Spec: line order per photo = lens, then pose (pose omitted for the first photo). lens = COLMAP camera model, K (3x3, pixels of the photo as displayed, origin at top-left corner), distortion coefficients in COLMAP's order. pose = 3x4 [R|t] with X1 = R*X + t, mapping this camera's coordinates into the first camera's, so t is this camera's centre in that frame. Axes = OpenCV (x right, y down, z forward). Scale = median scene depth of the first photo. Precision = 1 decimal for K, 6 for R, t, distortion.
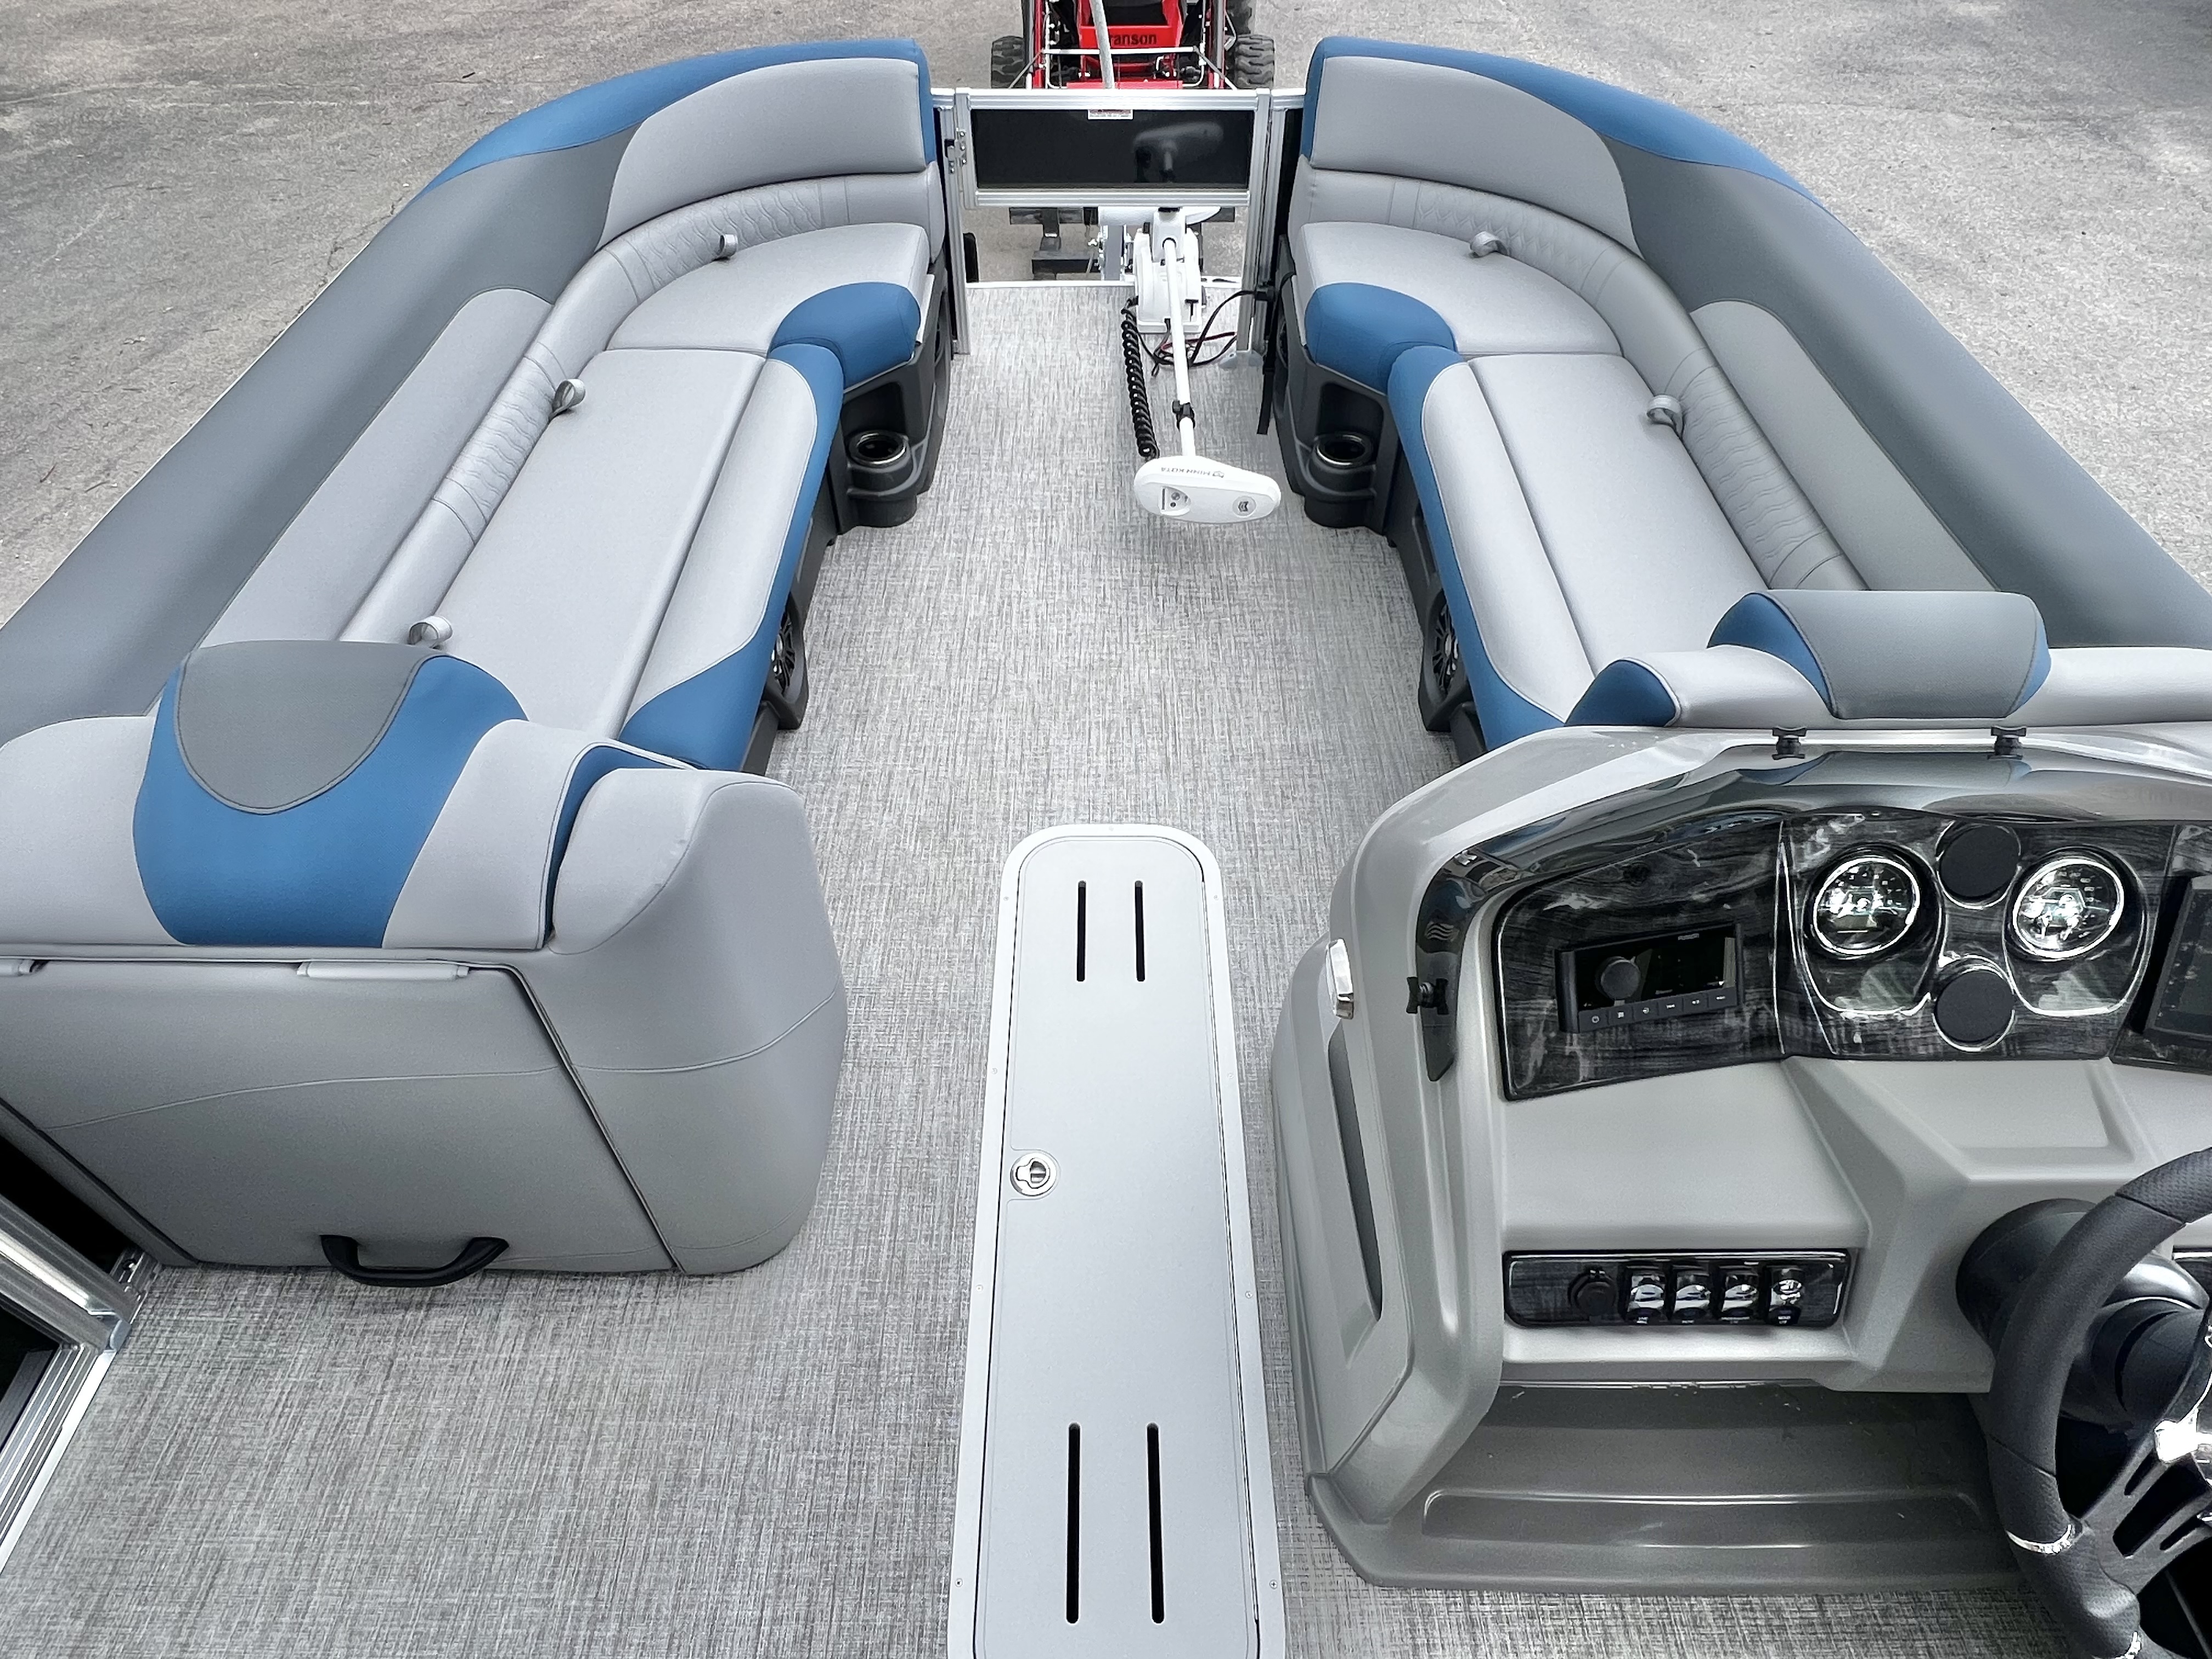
lens RADIAL K [[1265.9, 0, 1100.0], [0, 1265.9, 830.6], [0, 0, 1]] dist [0.001484, -0.001654]
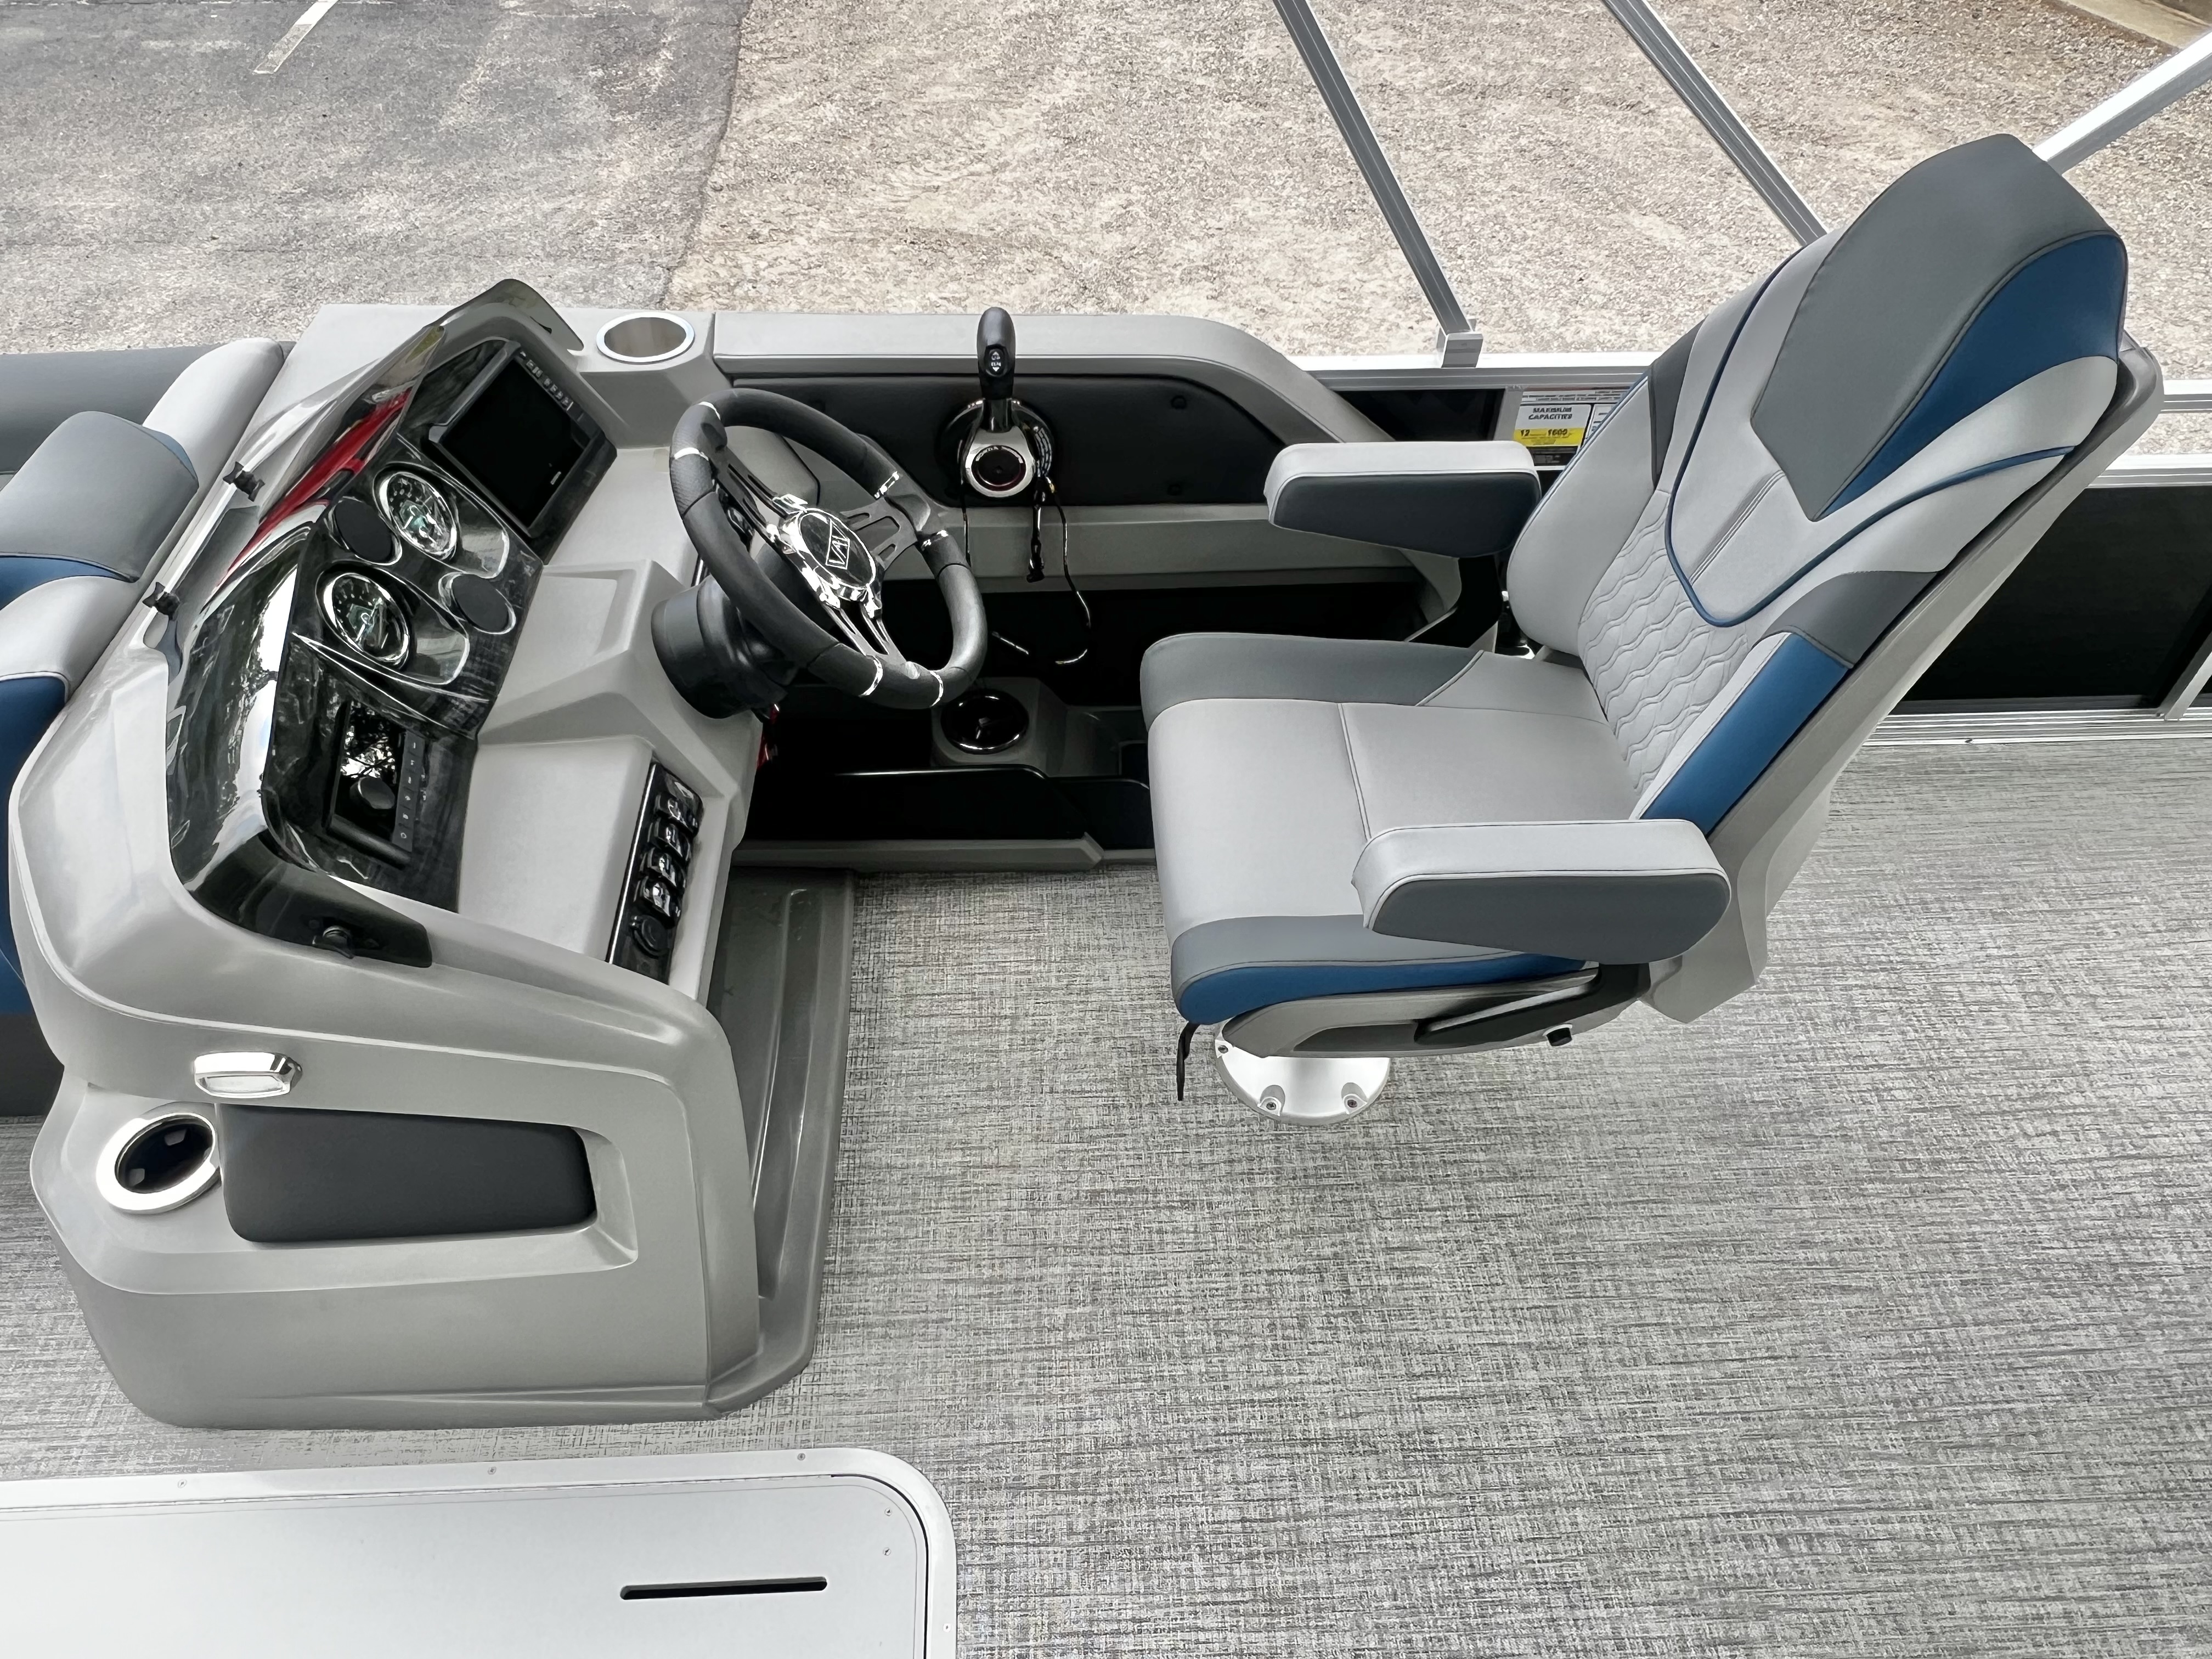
lens RADIAL K [[1497.0, 0, 1083.5], [0, 1497.0, 832.7], [0, 0, 1]] dist [-0.001647, -0.000501]
pose [[-0.044291, -0.710861, 0.701936, -0.202770], [0.730356, 0.456360, 0.508247, -0.026609], [-0.681629, 0.535174, 0.498970, 0.017568]]
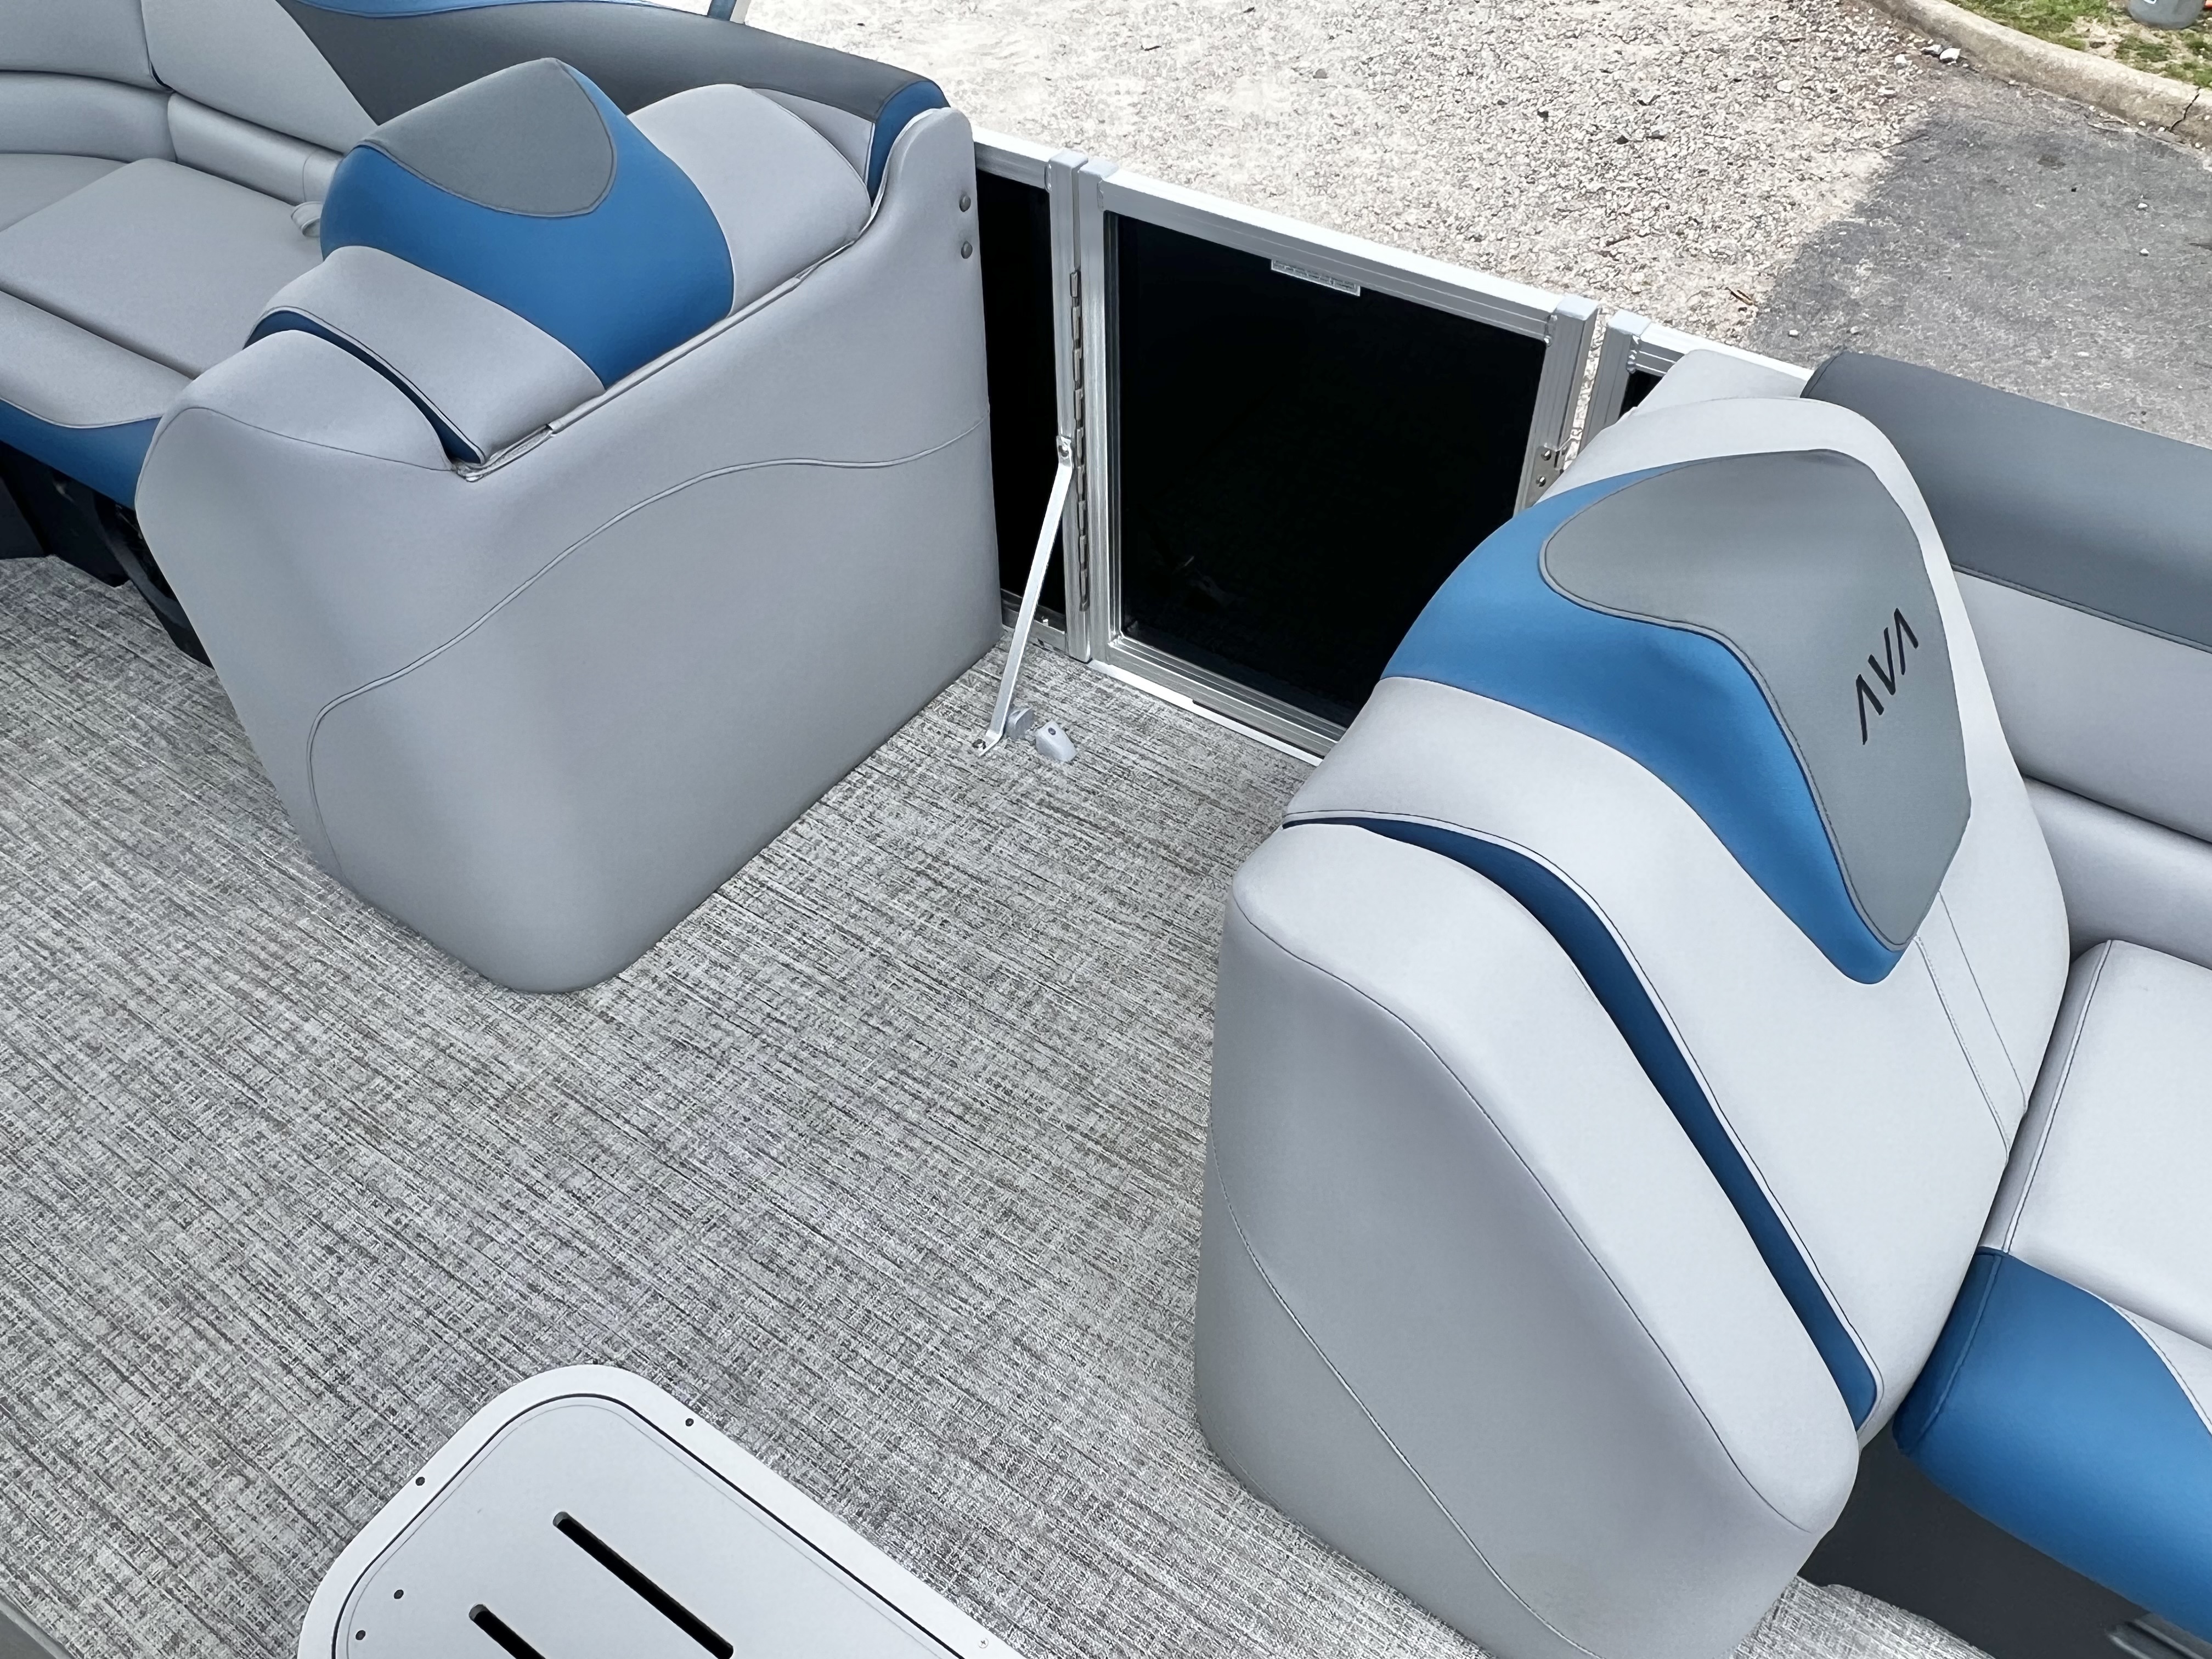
lens RADIAL K [[1646.1, 0, 1100.8], [0, 1646.1, 835.0], [0, 0, 1]] dist [-0.001605, 0.000707]
pose [[-0.564245, 0.598879, -0.568306, 0.069758], [-0.598252, 0.177794, 0.781335, -0.279621], [0.568966, 0.780854, 0.257961, 0.351430]]
